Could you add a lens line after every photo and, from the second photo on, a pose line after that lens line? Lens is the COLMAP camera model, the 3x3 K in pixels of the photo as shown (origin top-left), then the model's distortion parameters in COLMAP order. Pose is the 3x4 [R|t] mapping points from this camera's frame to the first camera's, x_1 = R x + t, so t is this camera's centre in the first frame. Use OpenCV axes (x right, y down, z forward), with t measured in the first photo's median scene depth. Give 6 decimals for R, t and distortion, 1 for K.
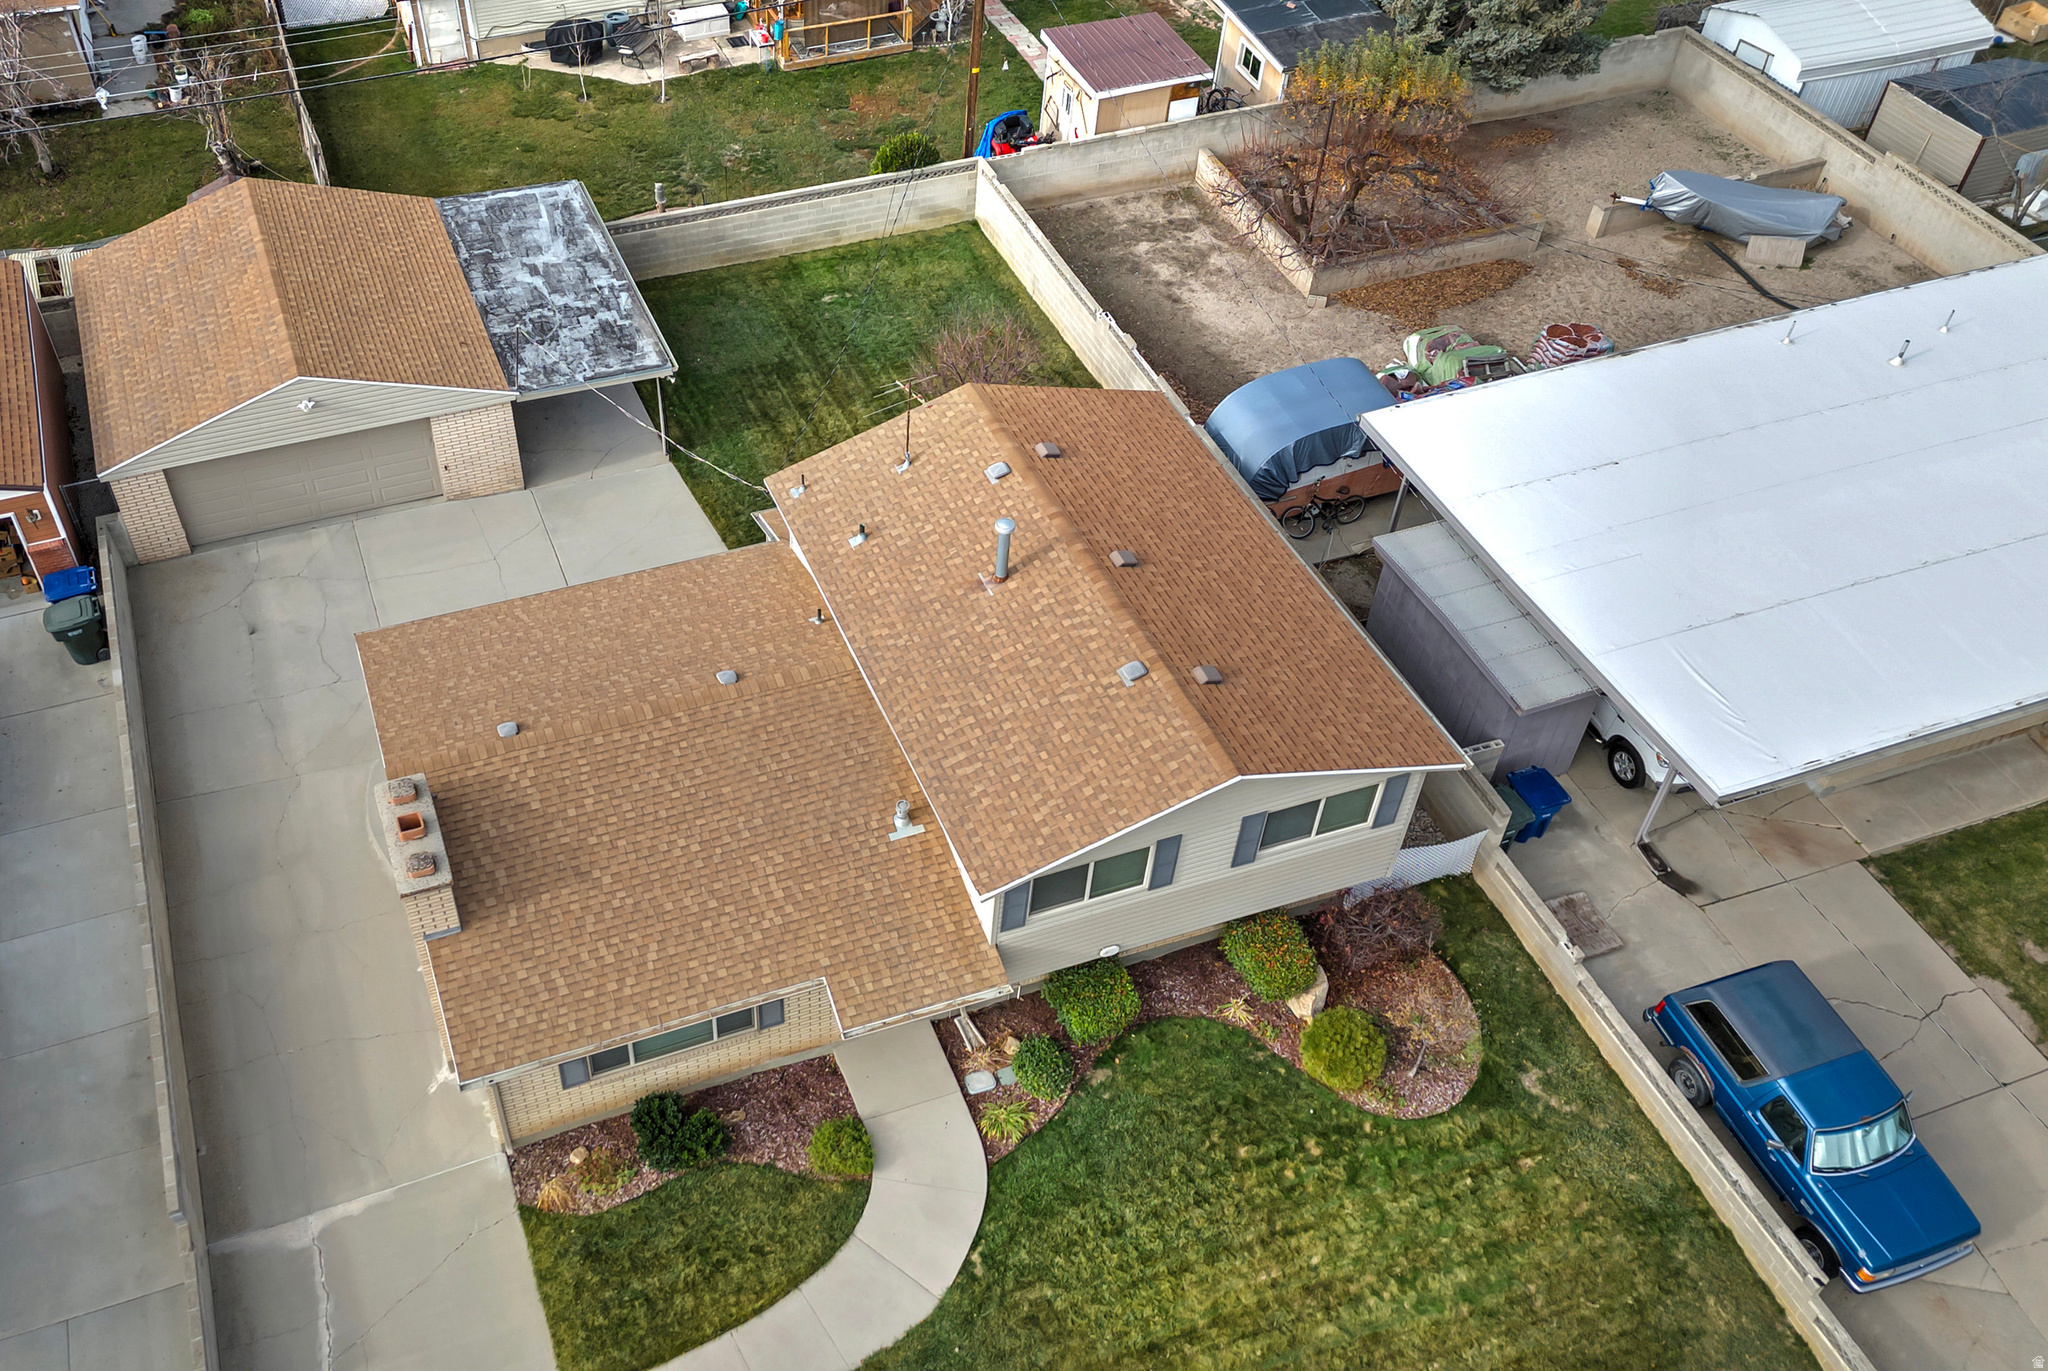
lens RADIAL K [[1846.4, 0, 863.0], [0, 1846.4, 684.0], [0, 0, 1]] dist [0.083144, -0.121757]
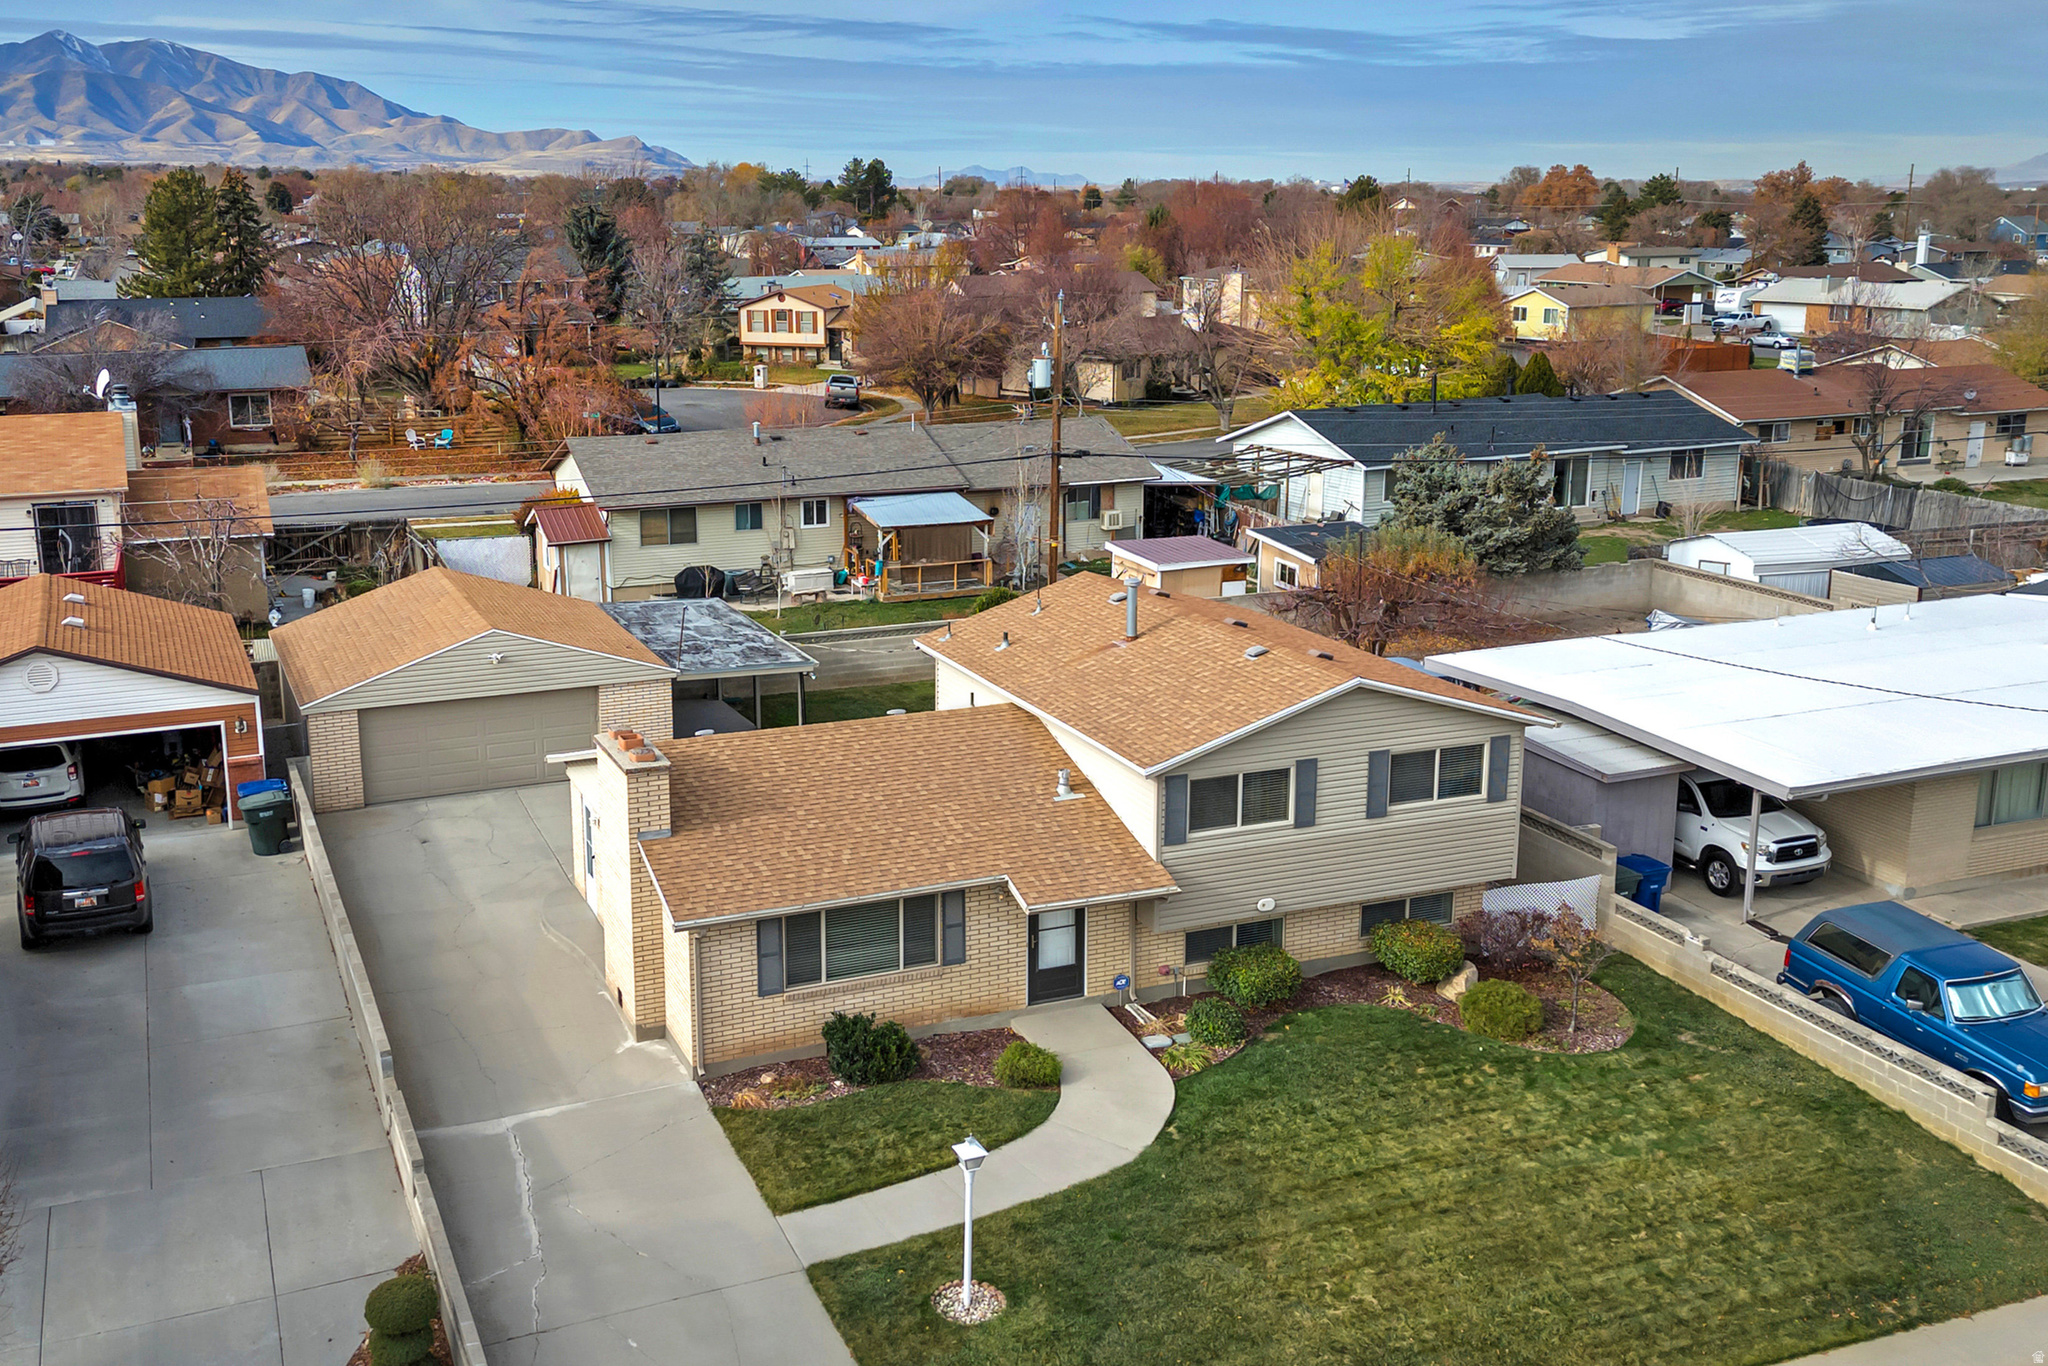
lens RADIAL K [[2005.4, 0, 973.9], [0, 2005.4, 575.7], [0, 0, 1]] dist [0.149483, -0.298344]
pose [[0.998530, -0.014952, 0.052100, -0.075478], [0.041219, 0.833661, -0.550736, 0.504139], [-0.035199, 0.552074, 0.833052, -0.055465]]
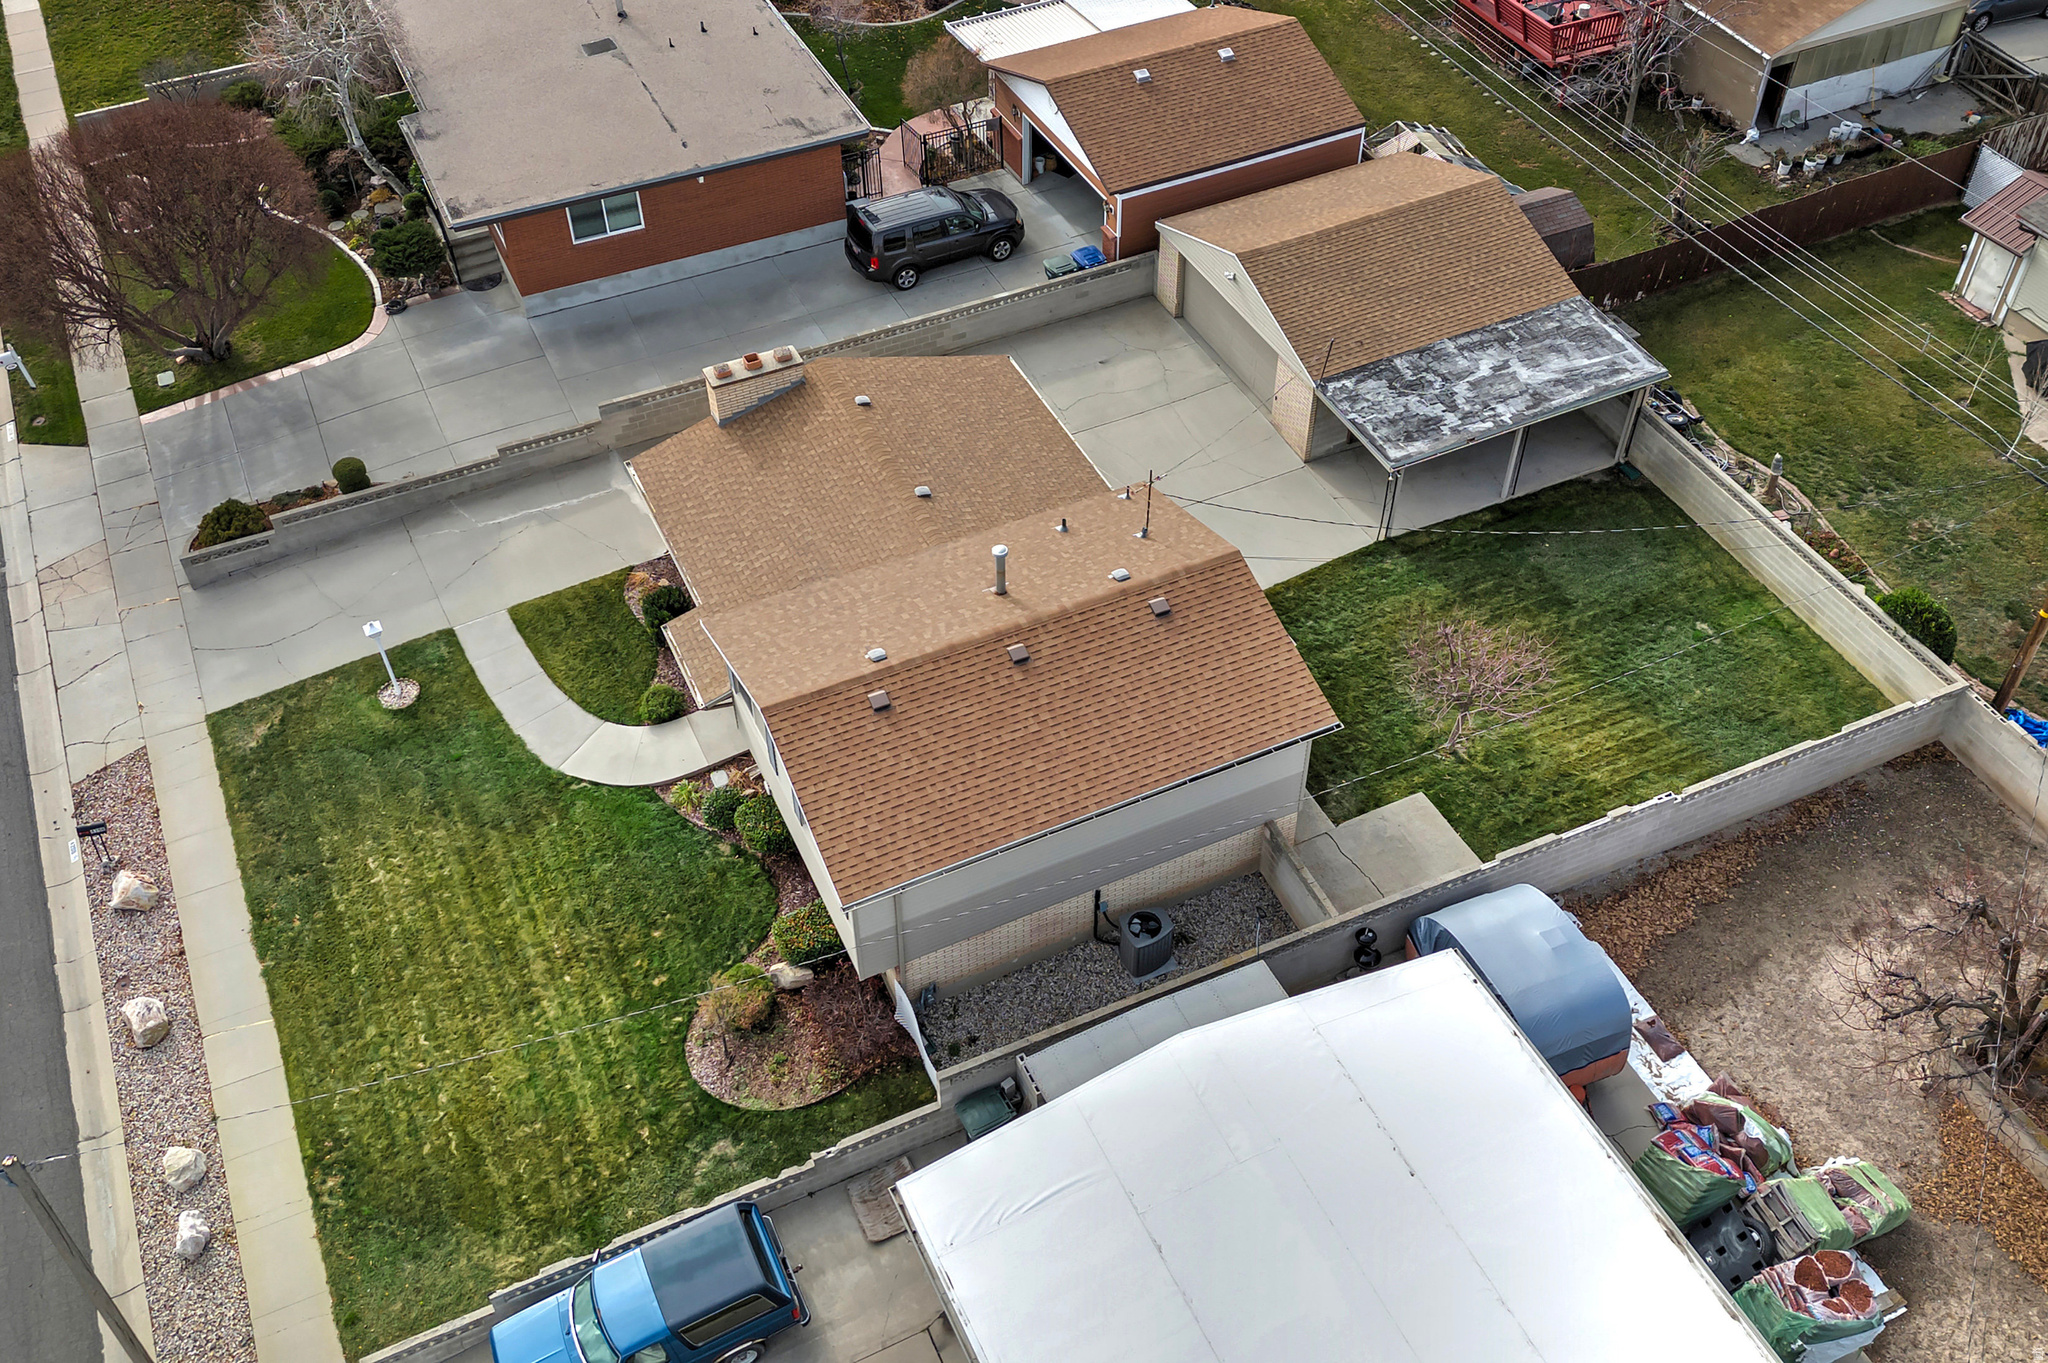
lens RADIAL K [[1790.2, 0, 983.5], [0, 1790.2, 680.0], [0, 0, 1]] dist [0.035038, -0.012493]
pose [[0.081269, 0.718635, -0.690622, 0.778421], [-0.686449, 0.542734, 0.483971, -0.496705], [0.722623, 0.434745, 0.537414, 0.326045]]
